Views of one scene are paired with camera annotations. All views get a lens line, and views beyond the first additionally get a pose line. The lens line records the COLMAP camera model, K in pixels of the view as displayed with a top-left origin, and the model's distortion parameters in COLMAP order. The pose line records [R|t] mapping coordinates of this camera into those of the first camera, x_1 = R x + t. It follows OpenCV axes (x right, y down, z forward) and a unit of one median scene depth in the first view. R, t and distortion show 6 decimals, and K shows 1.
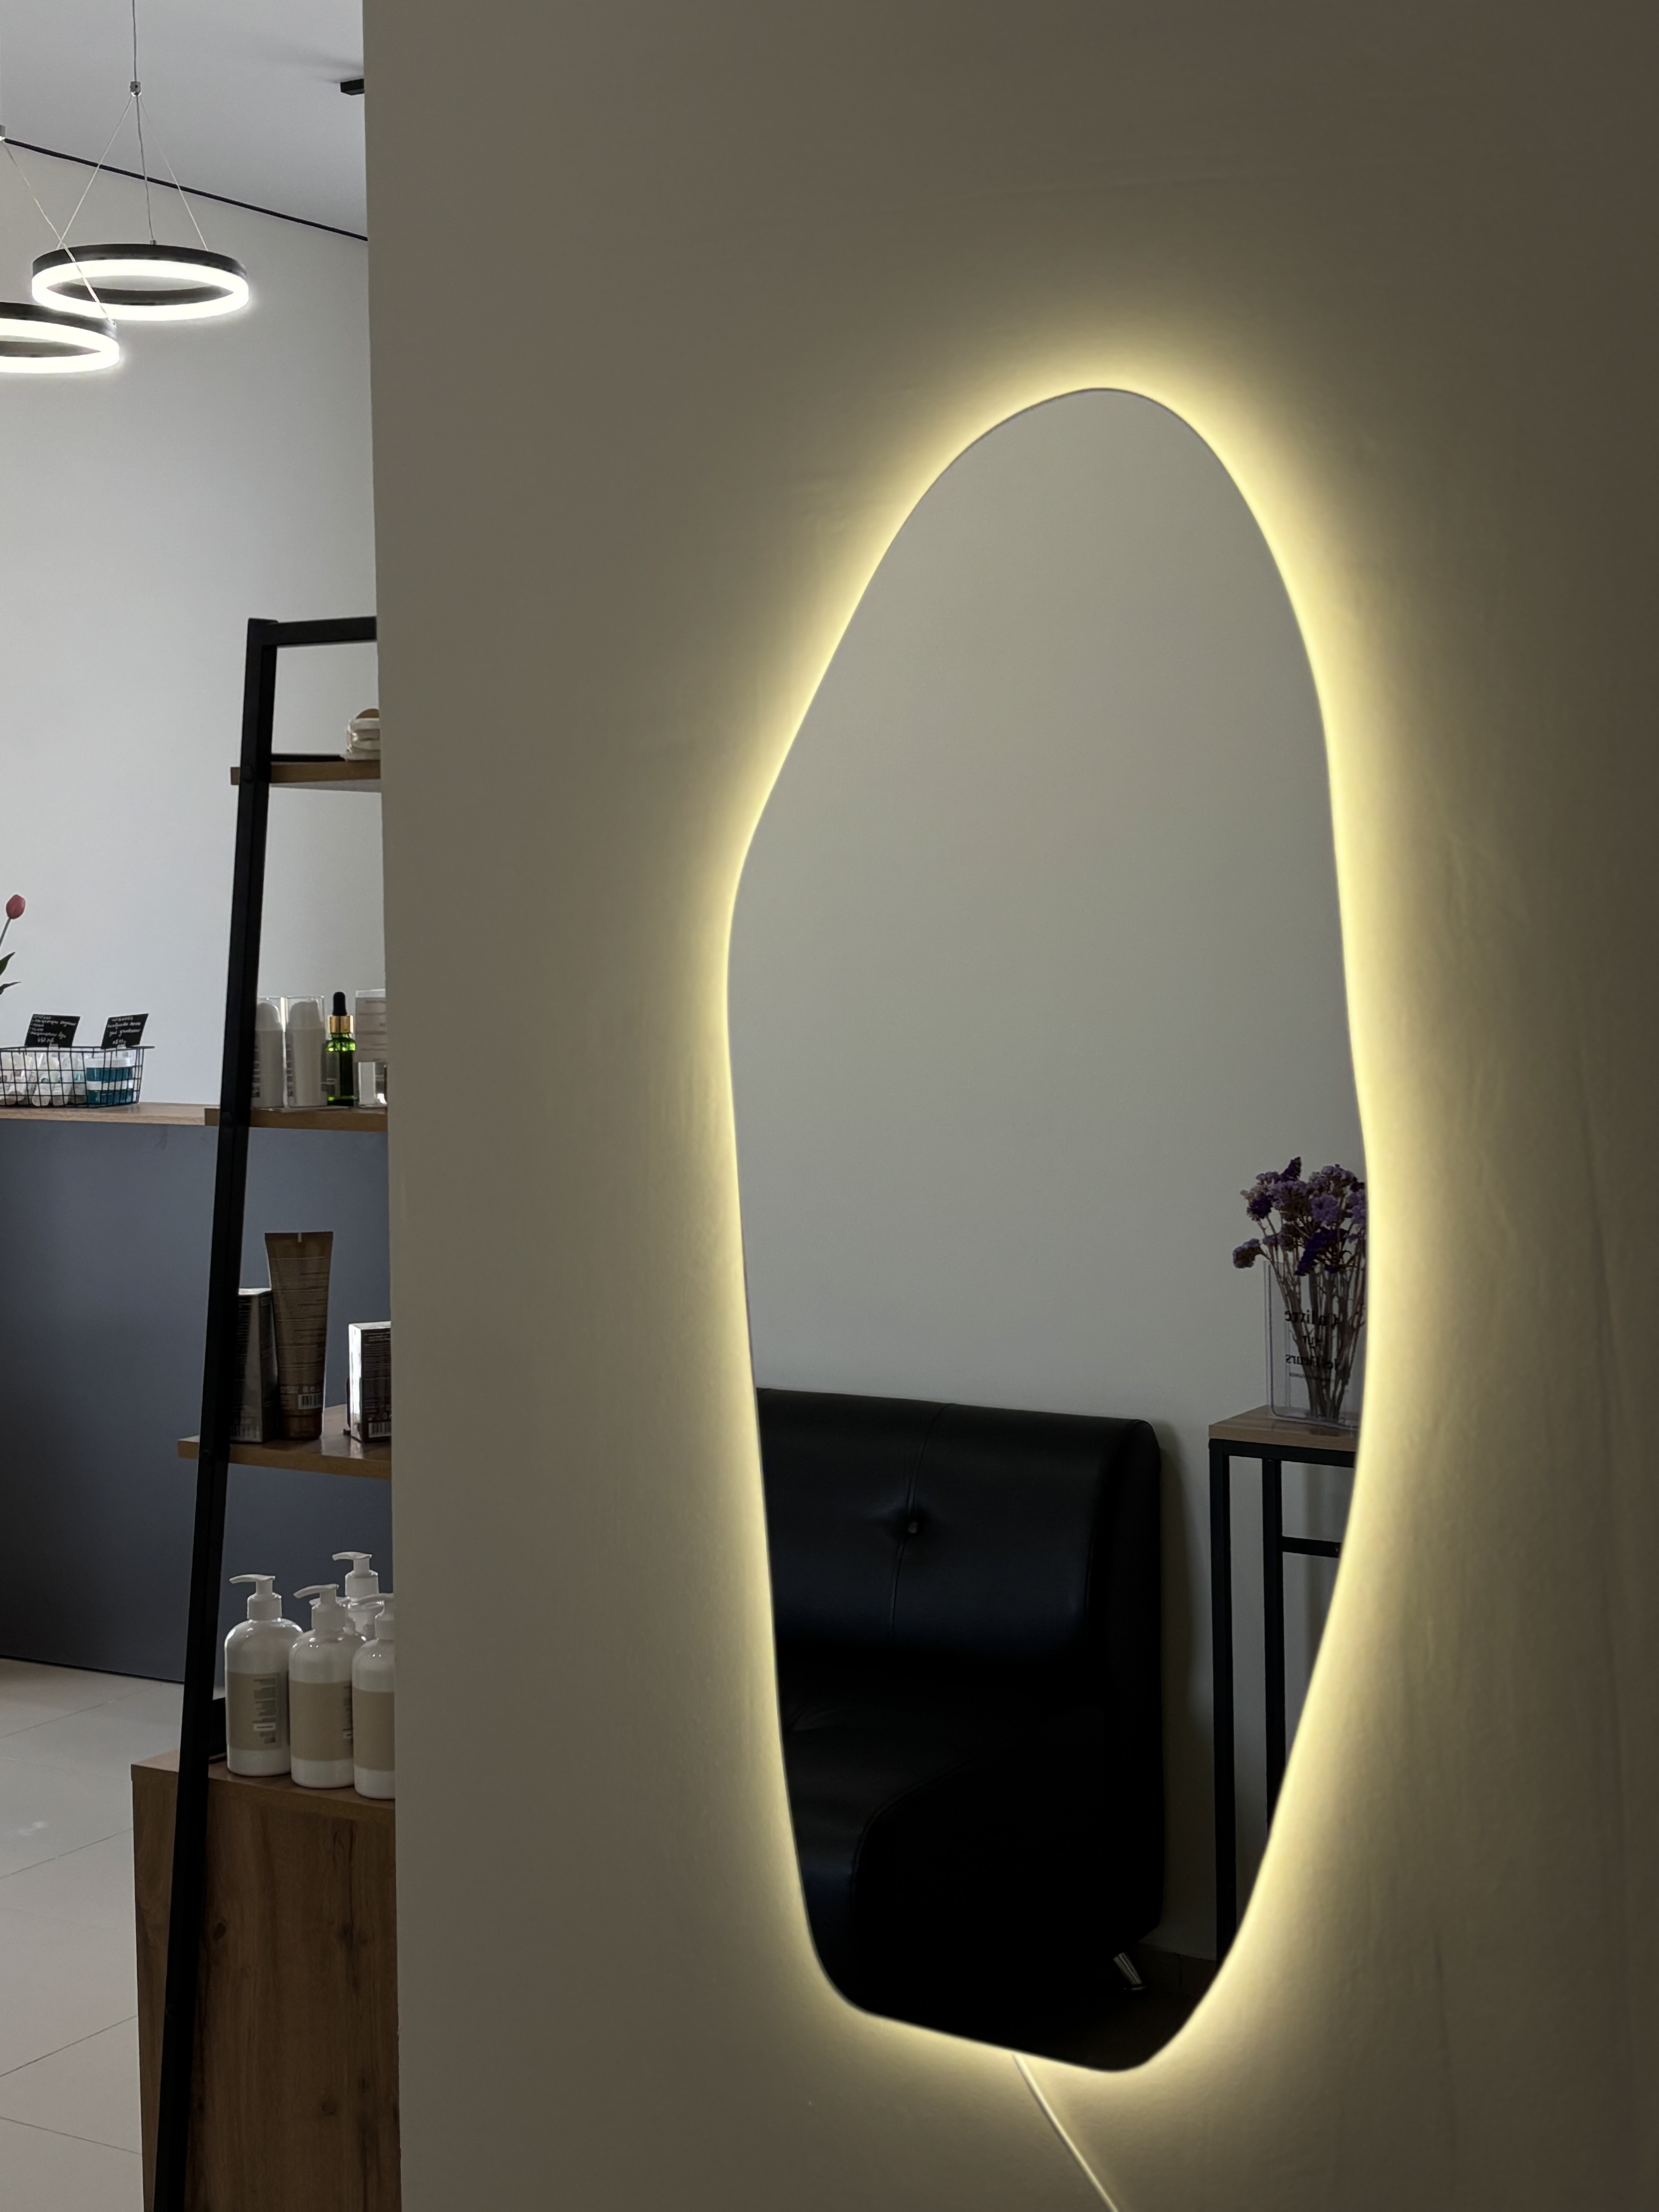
lens RADIAL K [[3148.1, 0, 829.5], [0, 3148.1, 1106.0], [0, 0, 1]] dist [-0.001115, -0.001514]
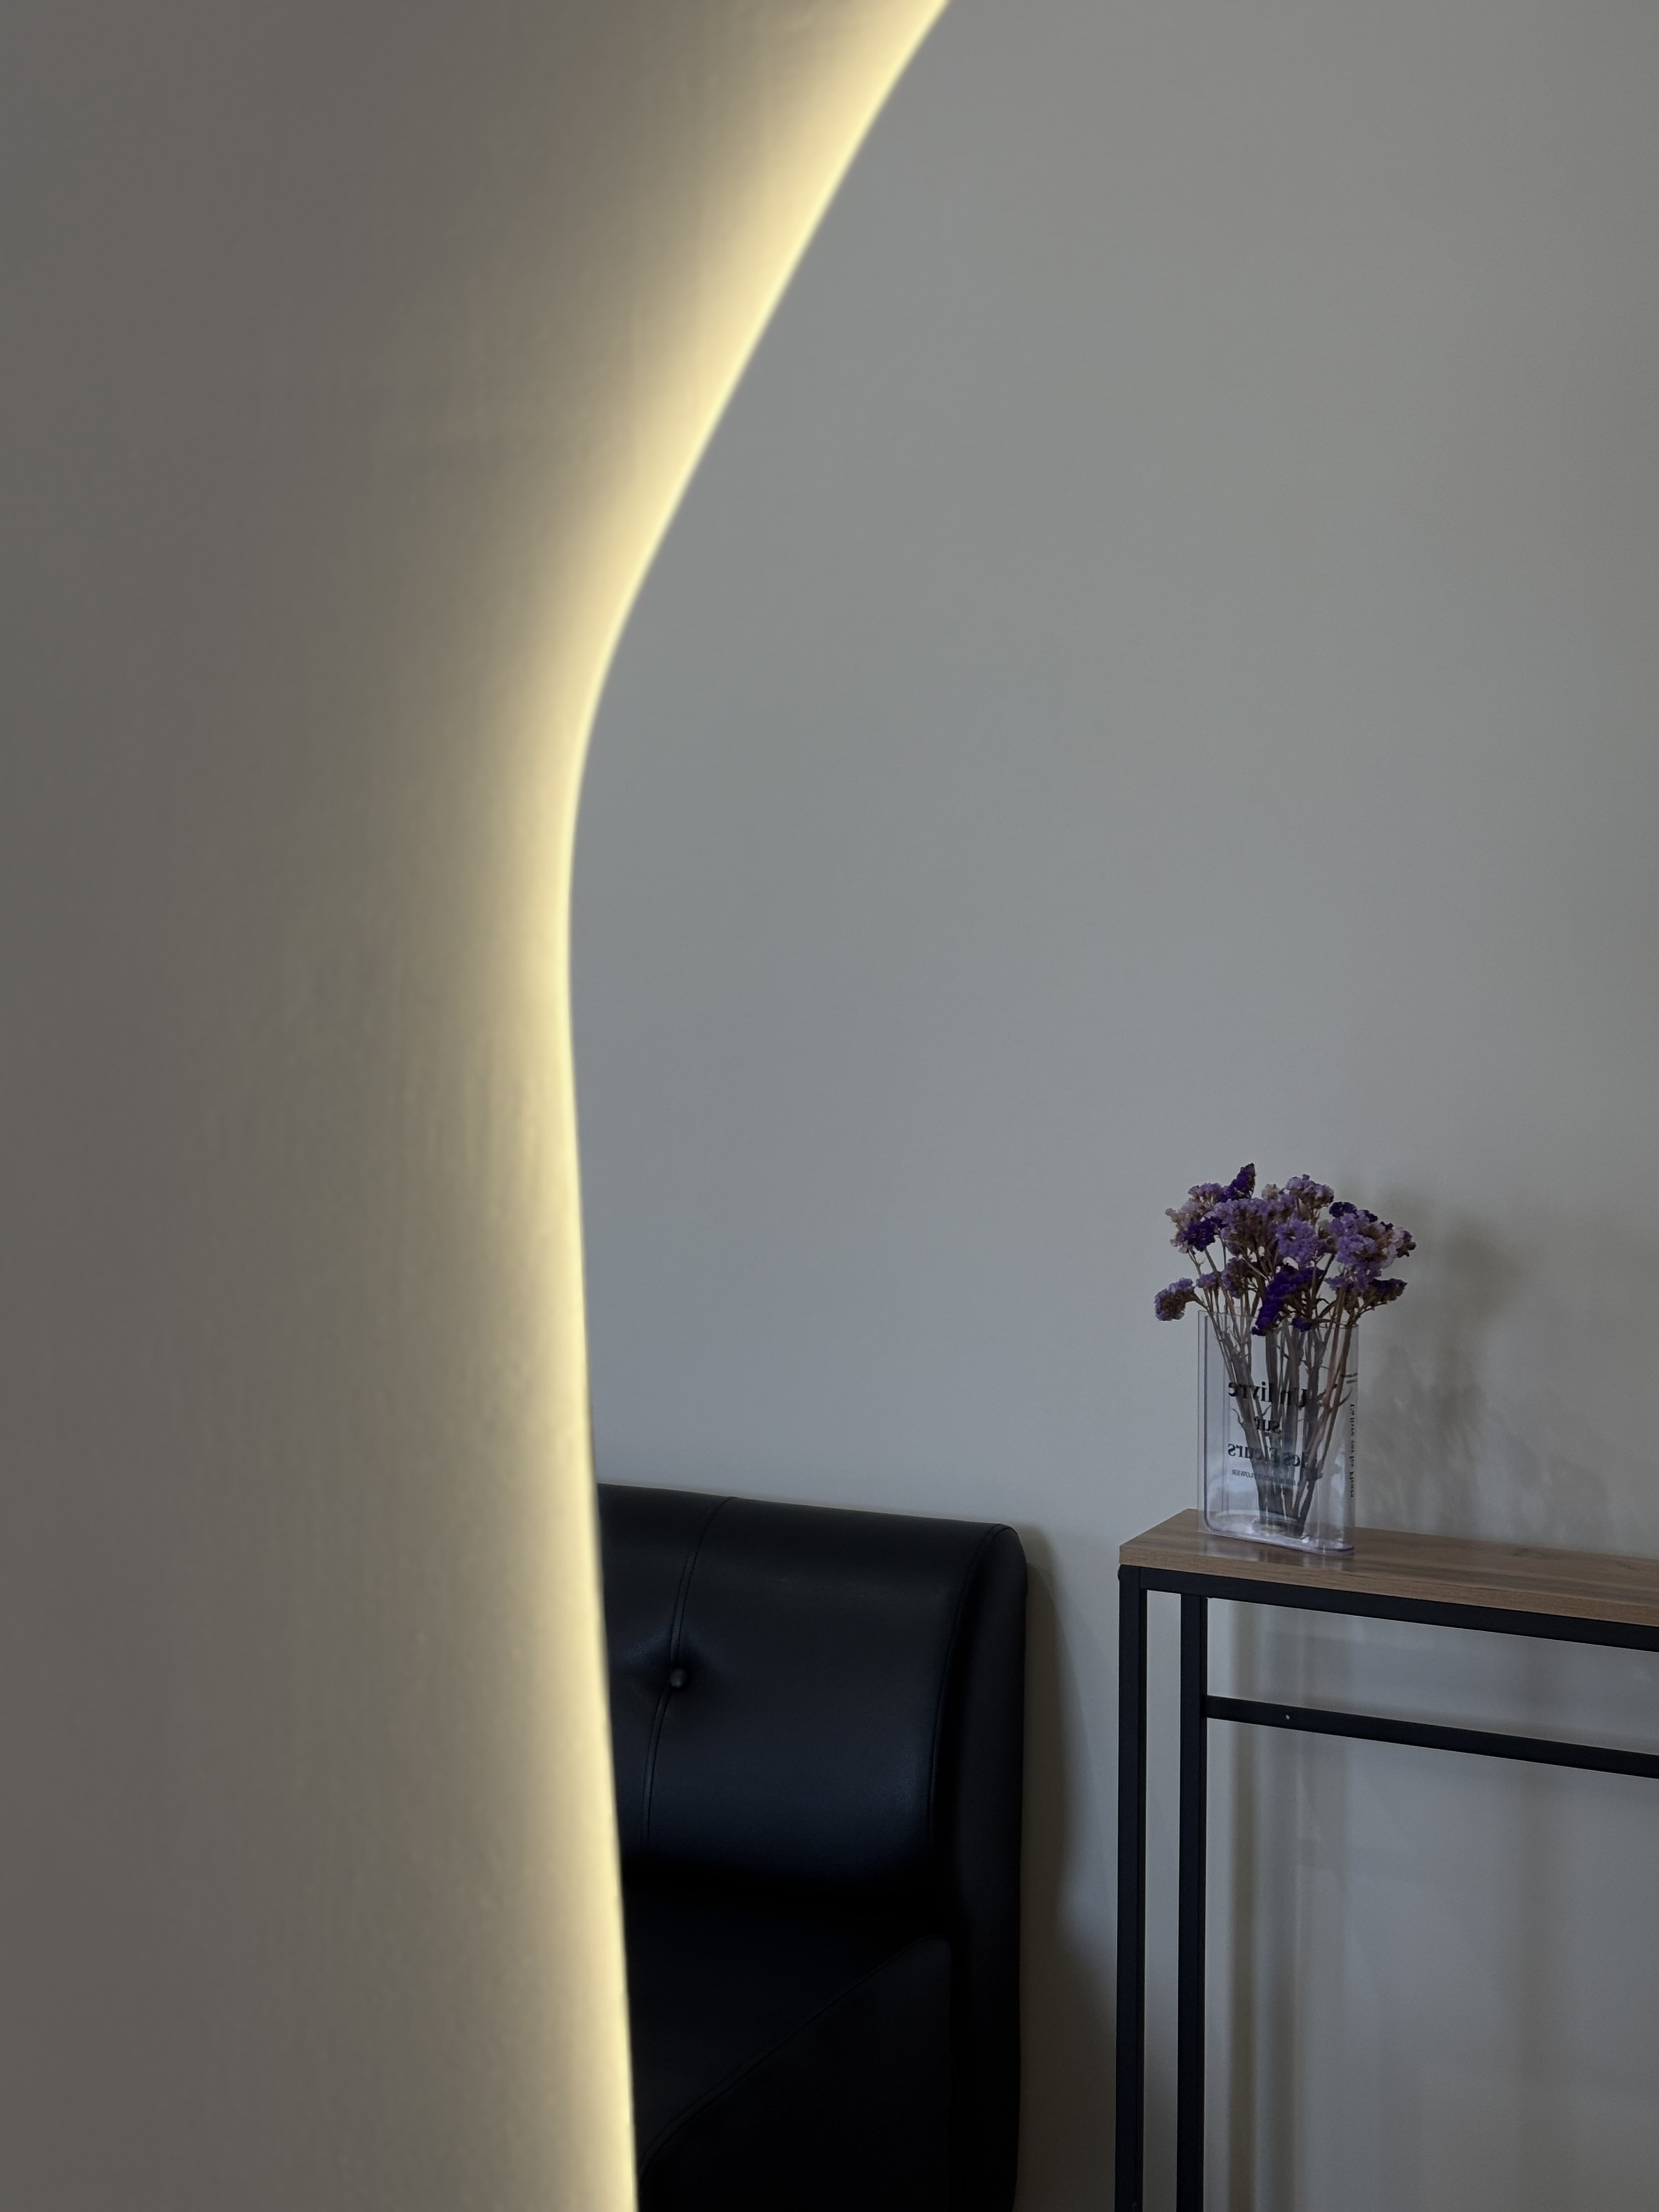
lens RADIAL K [[3035.6, 0, 830.5], [0, 3035.6, 1045.0], [0, 0, 1]] dist [0.170140, -0.694268]
pose [[0.989390, 0.012184, 0.144773, -0.042855], [-0.013144, 0.999898, 0.005676, -0.012958], [-0.144689, -0.007519, 0.989449, 0.340010]]
